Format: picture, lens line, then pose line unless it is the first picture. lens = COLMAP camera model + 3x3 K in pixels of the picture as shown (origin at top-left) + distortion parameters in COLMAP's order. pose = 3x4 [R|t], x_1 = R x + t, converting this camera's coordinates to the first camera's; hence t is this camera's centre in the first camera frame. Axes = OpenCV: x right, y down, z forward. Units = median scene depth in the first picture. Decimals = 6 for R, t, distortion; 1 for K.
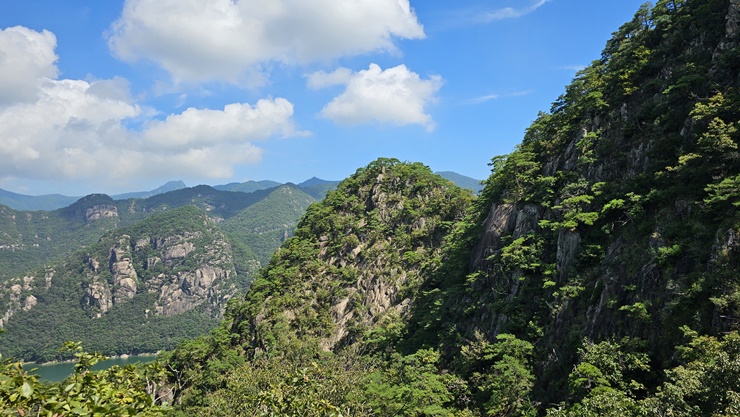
lens RADIAL K [[494.3, 0, 371.5], [0, 494.3, 216.6], [0, 0, 1]] dist [0.077480, -0.057085]
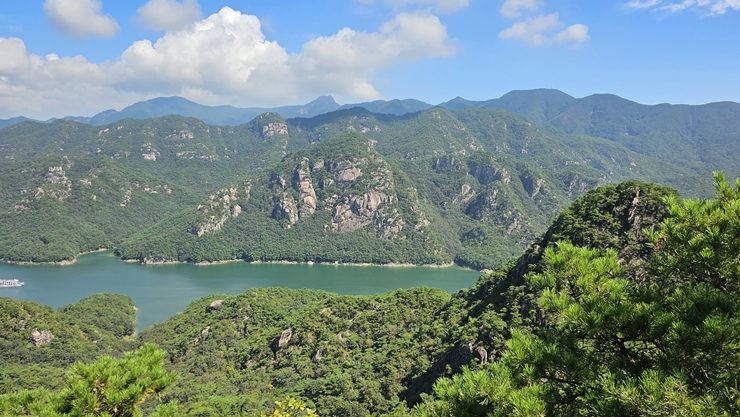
lens RADIAL K [[494.1, 0, 386.5], [0, 494.1, 212.2], [0, 0, 1]] dist [0.083346, -0.067319]
pose [[0.974518, 0.086665, -0.206891, -0.068673], [-0.050235, 0.983242, 0.175248, -0.051051], [0.218612, -0.160390, 0.962540, -0.070735]]
